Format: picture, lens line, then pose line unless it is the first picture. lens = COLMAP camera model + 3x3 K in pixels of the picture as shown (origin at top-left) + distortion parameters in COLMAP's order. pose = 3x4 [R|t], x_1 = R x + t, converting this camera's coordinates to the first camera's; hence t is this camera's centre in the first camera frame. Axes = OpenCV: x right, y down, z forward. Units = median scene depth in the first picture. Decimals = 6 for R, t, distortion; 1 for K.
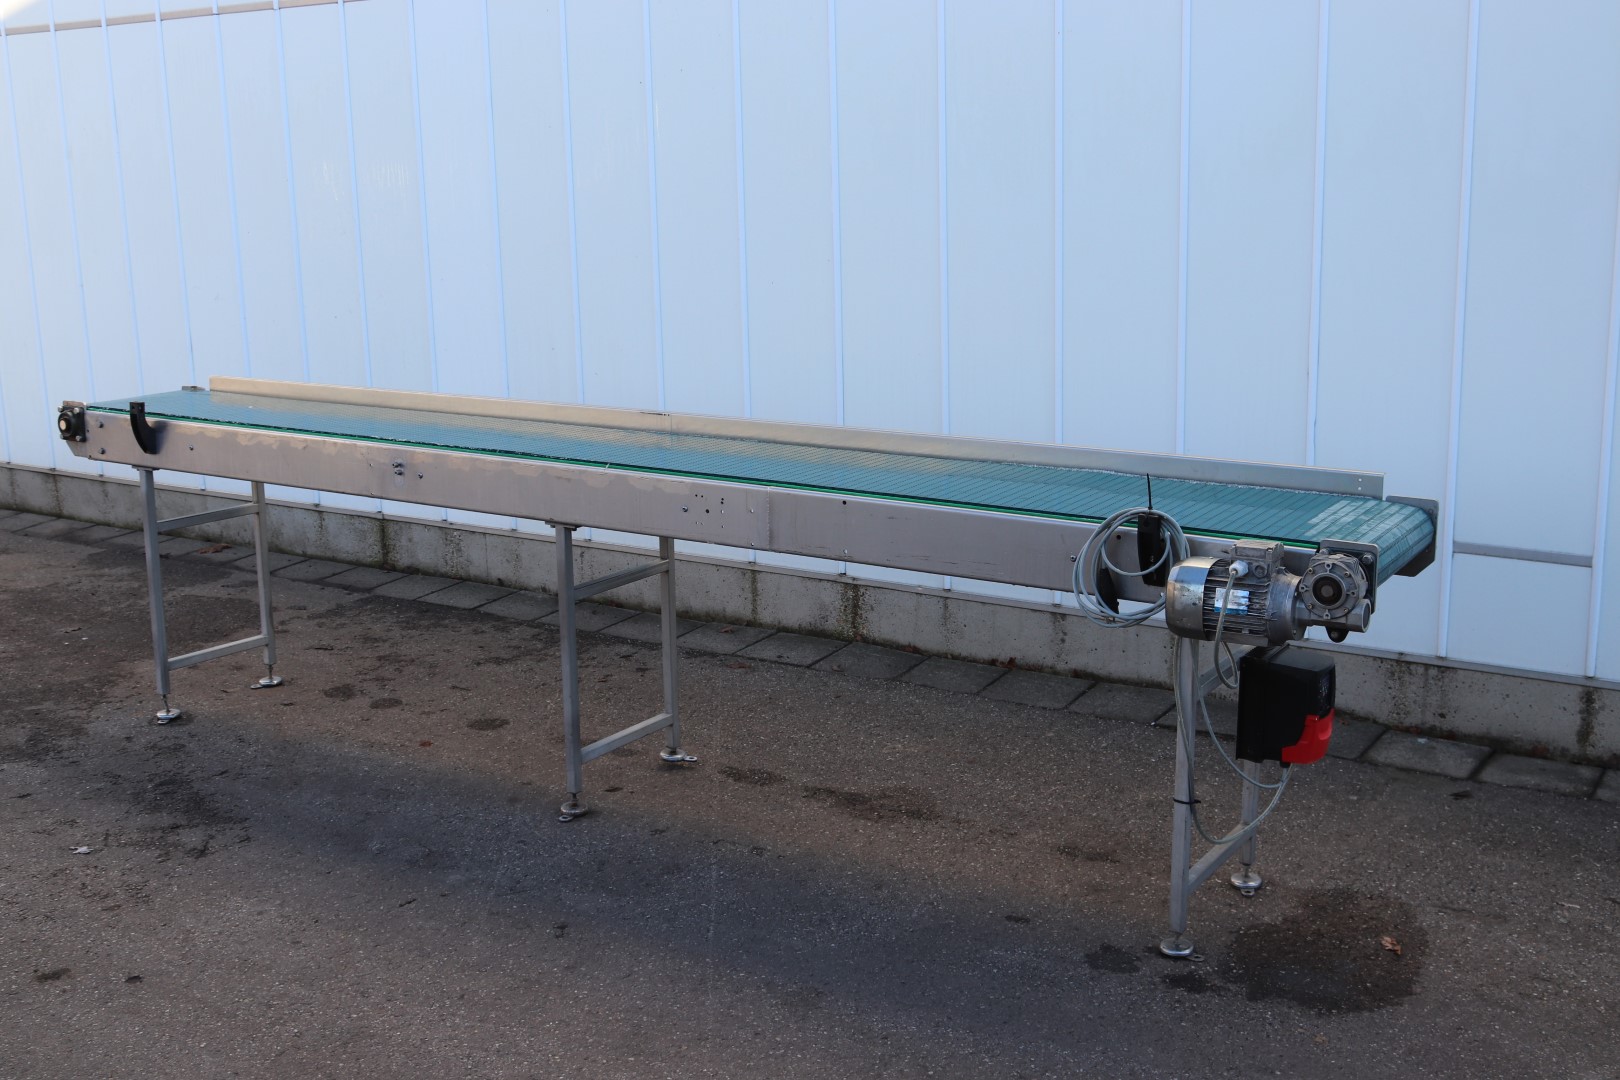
lens RADIAL K [[1813.9, 0, 810.0], [0, 1813.9, 540.0], [0, 0, 1]] dist [-0.092528, 0.161633]
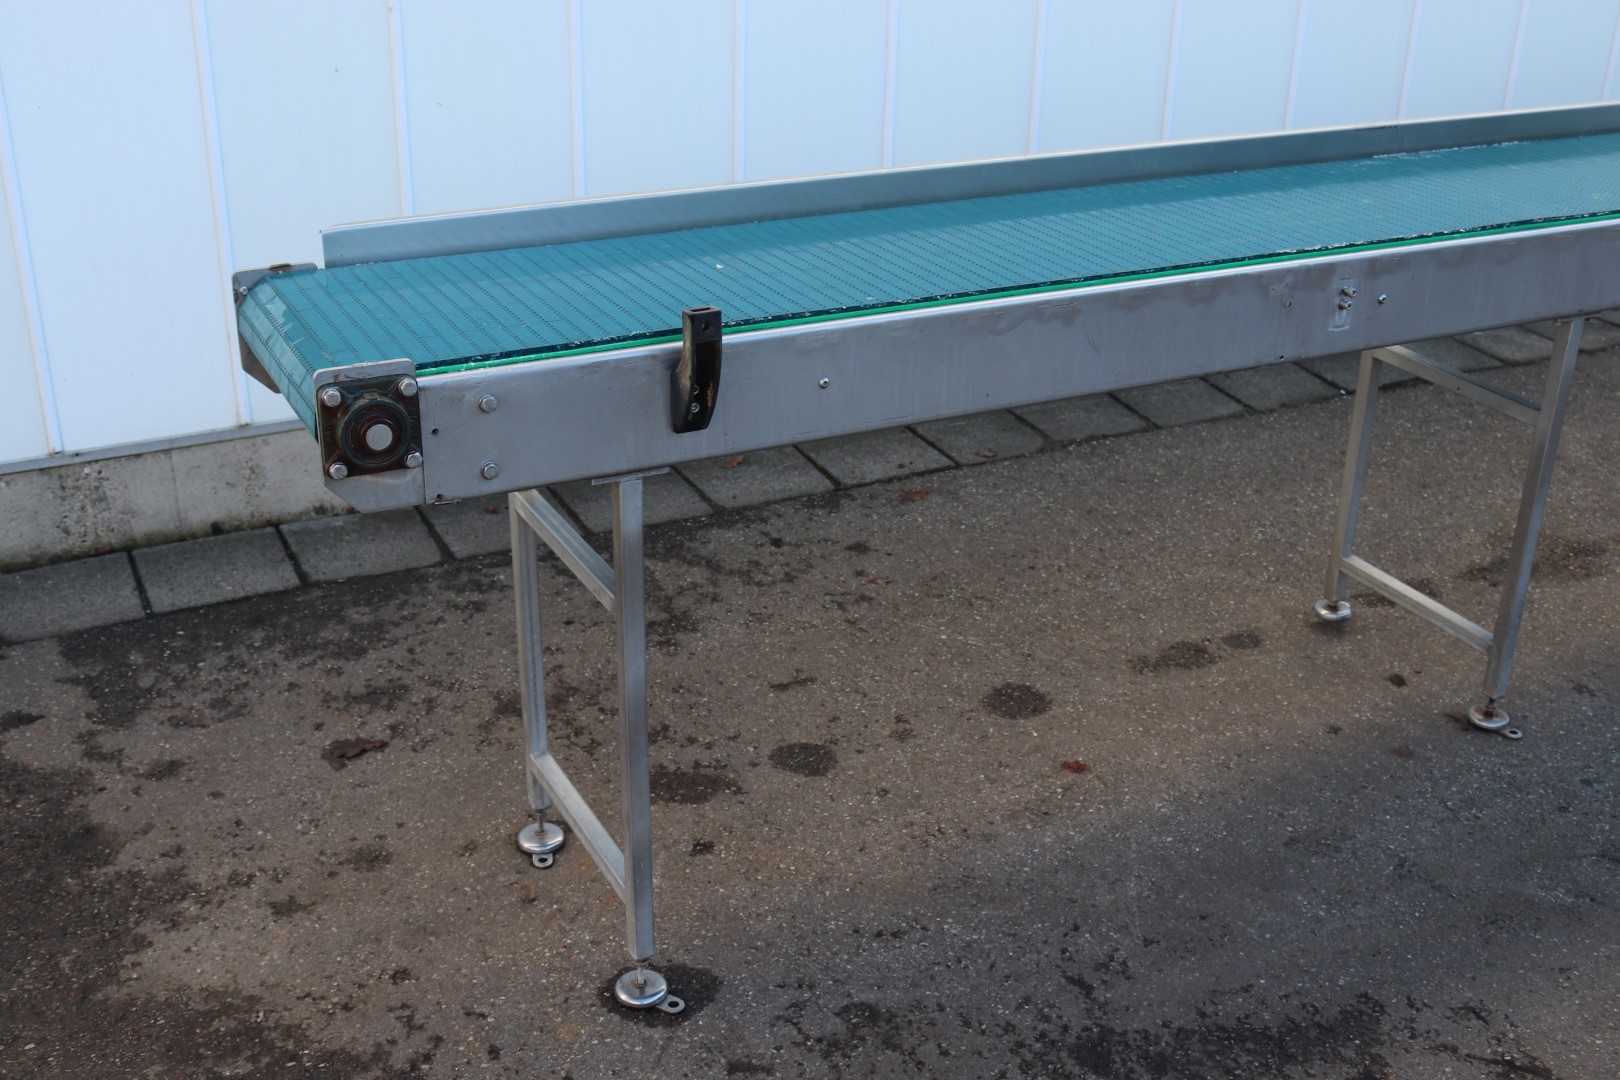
lens RADIAL K [[1807.5, 0, 810.0], [0, 1807.5, 540.0], [0, 0, 1]] dist [-0.083999, 0.059766]
pose [[0.488068, -0.342348, 0.802862, -0.667361], [0.157189, 0.939300, 0.304969, -0.140164], [-0.858534, -0.022644, 0.512256, 0.746681]]
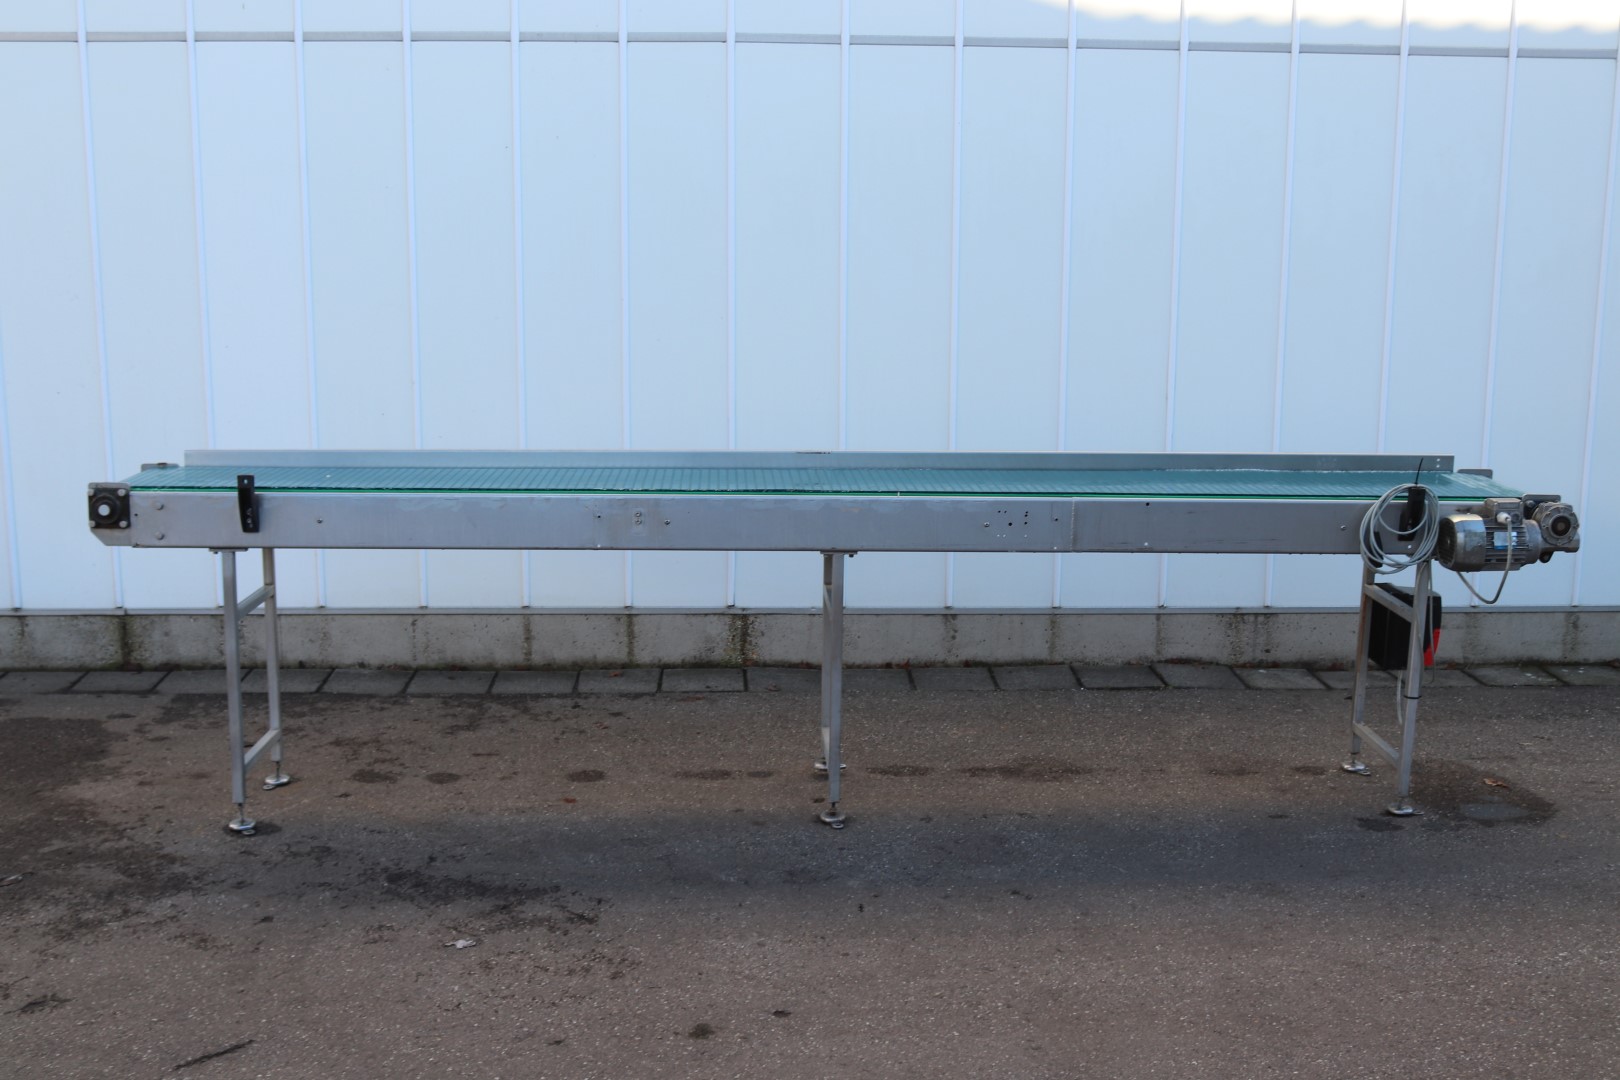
lens RADIAL K [[1807.5, 0, 810.0], [0, 1807.5, 540.0], [0, 0, 1]] dist [-0.083999, 0.059766]
pose [[0.809295, -0.079539, 0.581993, -0.644855], [0.104511, 0.994479, -0.009416, -0.006226], [-0.578031, 0.068445, 0.813139, 0.102837]]
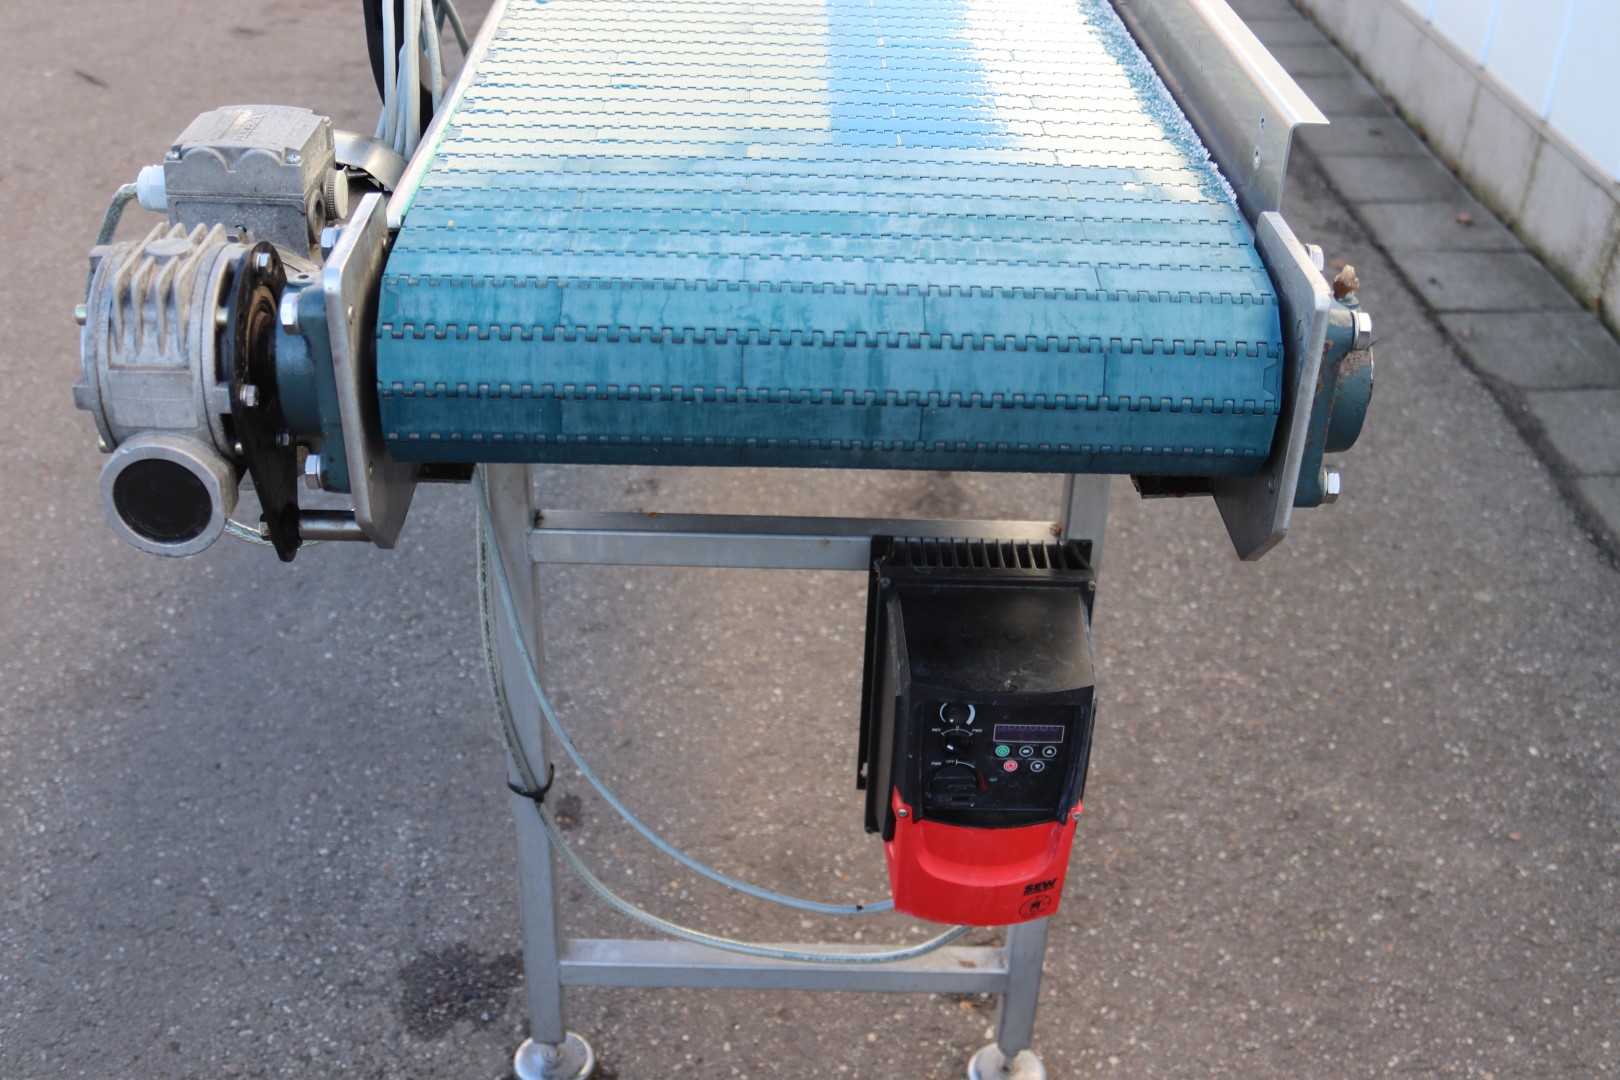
lens RADIAL K [[1807.5, 0, 810.0], [0, 1807.5, 540.0], [0, 0, 1]] dist [-0.083999, 0.059766]
pose [[0.557431, 0.461326, -0.690252, 0.330789], [-0.234197, 0.885017, 0.402364, -0.047890], [0.796506, -0.062636, 0.601377, 0.558628]]
